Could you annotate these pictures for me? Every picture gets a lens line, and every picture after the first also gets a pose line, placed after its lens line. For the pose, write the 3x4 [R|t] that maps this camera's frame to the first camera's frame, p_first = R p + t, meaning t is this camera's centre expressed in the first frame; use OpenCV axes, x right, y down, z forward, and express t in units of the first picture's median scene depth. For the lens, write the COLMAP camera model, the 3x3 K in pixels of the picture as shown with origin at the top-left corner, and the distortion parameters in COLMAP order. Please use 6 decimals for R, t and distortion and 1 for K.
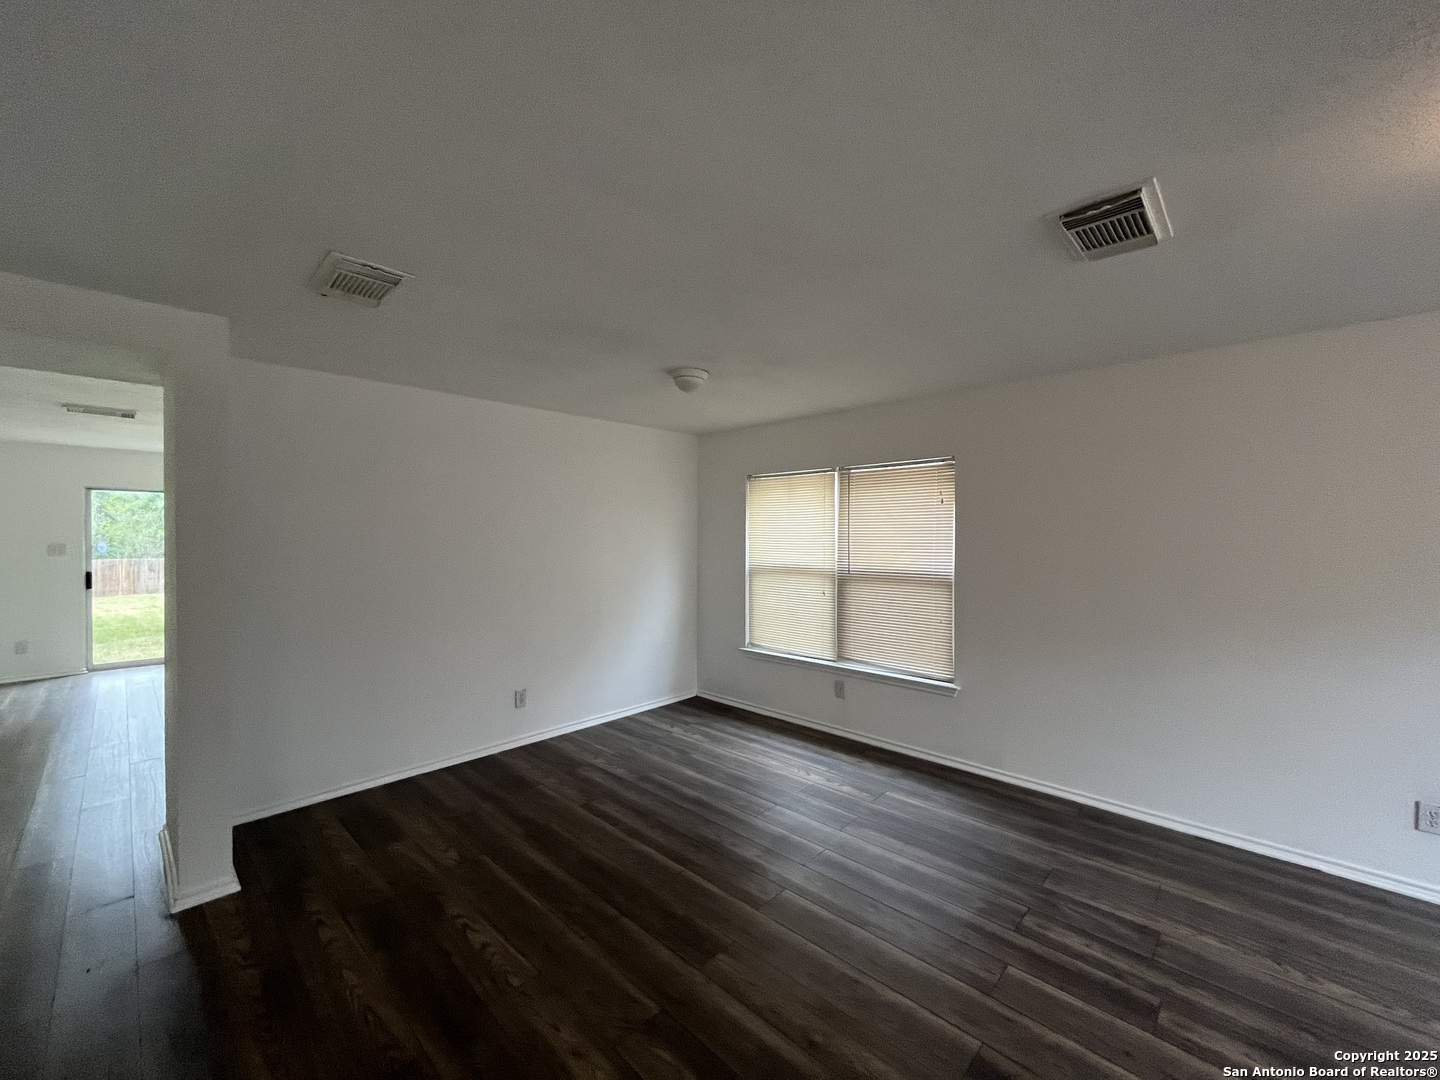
lens RADIAL K [[576.9, 0, 715.3], [0, 576.9, 550.2], [0, 0, 1]] dist [-0.001731, -0.001513]
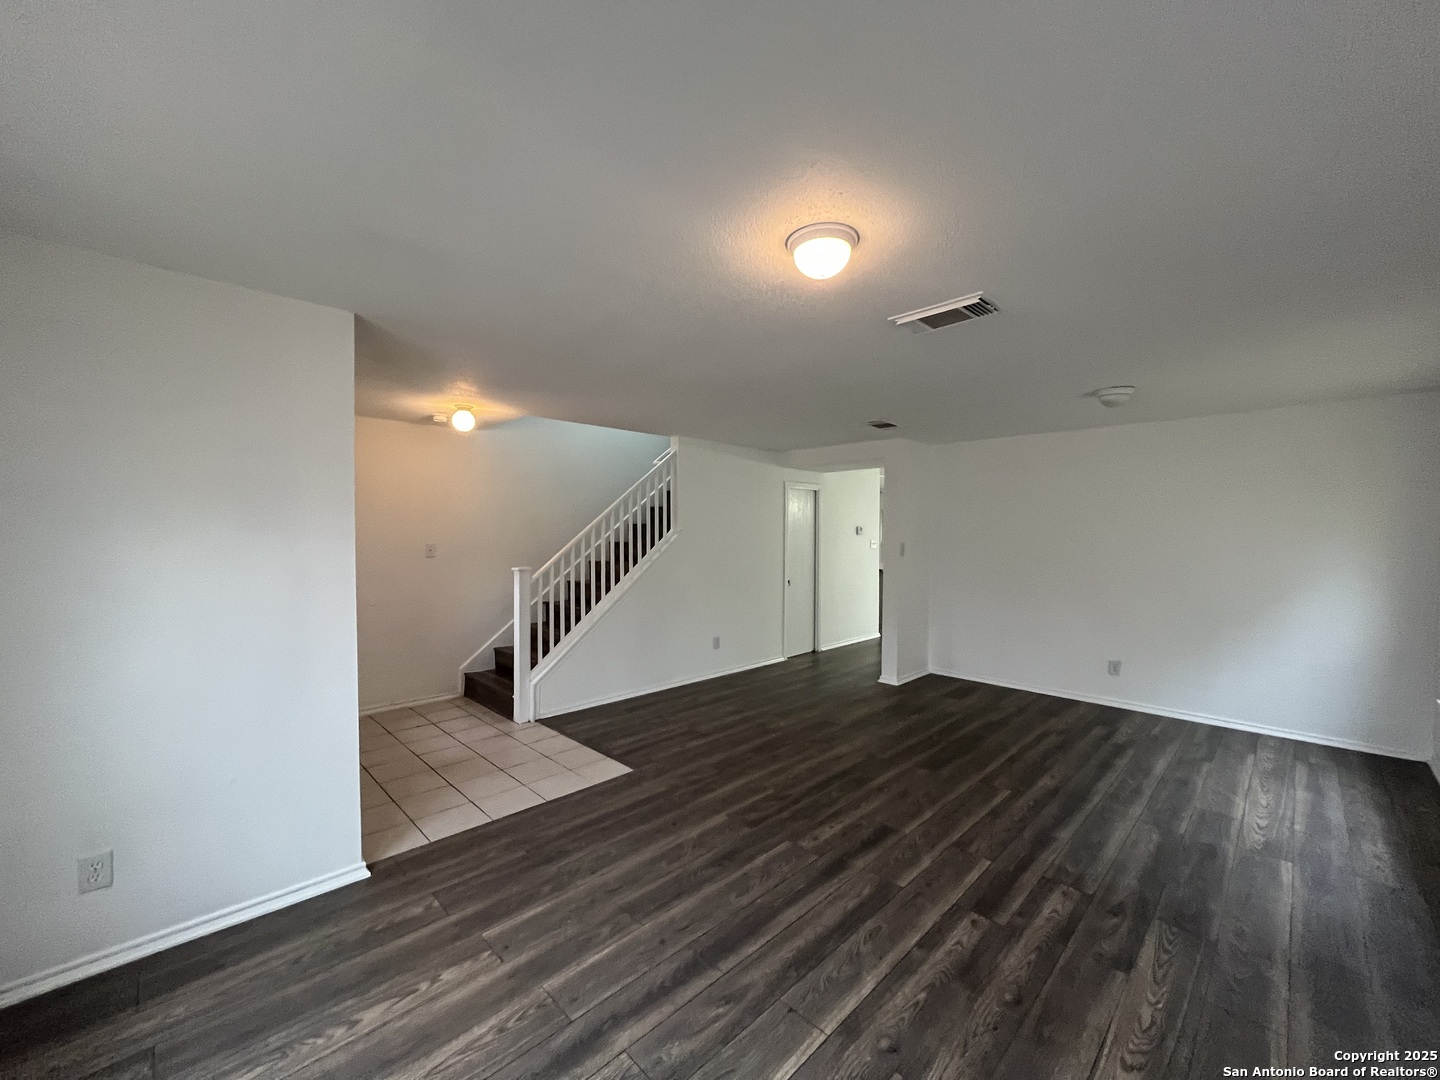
lens RADIAL K [[576.9, 0, 720.9], [0, 576.9, 534.9], [0, 0, 1]] dist [-0.001731, -0.001513]
pose [[-0.014724, 0.006265, -0.999872, 0.924011], [-0.036664, 0.999305, 0.006801, 0.002682], [0.999219, 0.036759, -0.014484, 0.198795]]
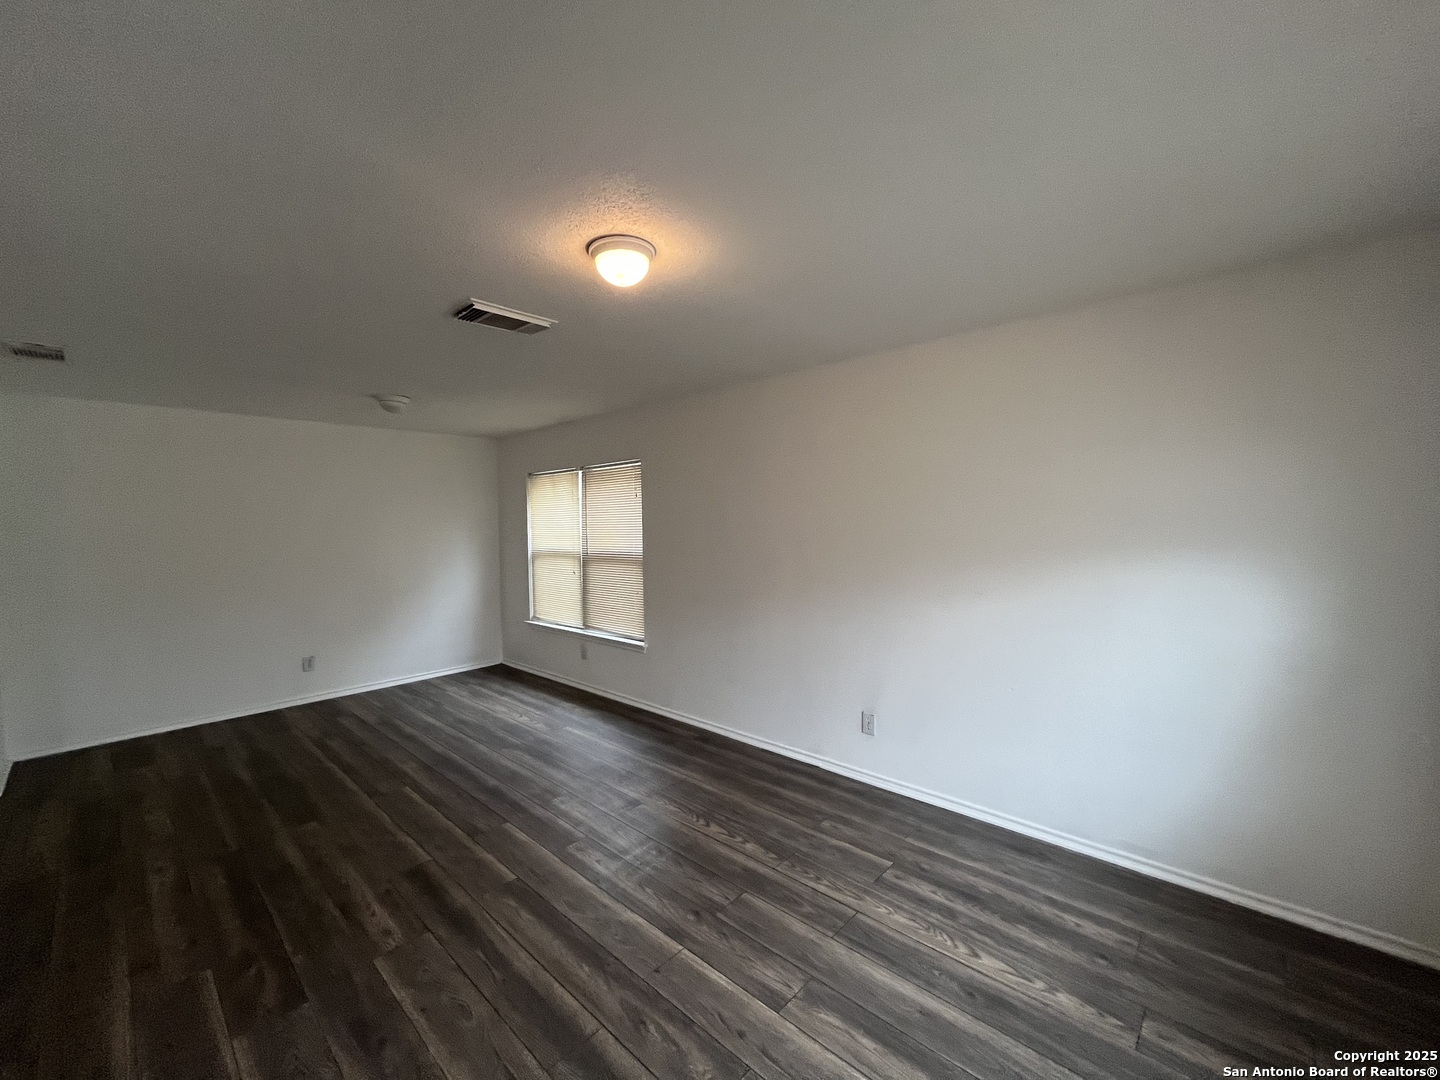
lens RADIAL K [[576.9, 0, 714.6], [0, 576.9, 540.7], [0, 0, 1]] dist [-0.001731, -0.001513]
pose [[0.999666, -0.015537, 0.020673, 0.515734], [0.015497, 0.999878, 0.002084, 0.012445], [-0.020703, -0.001763, 0.999784, -0.229516]]
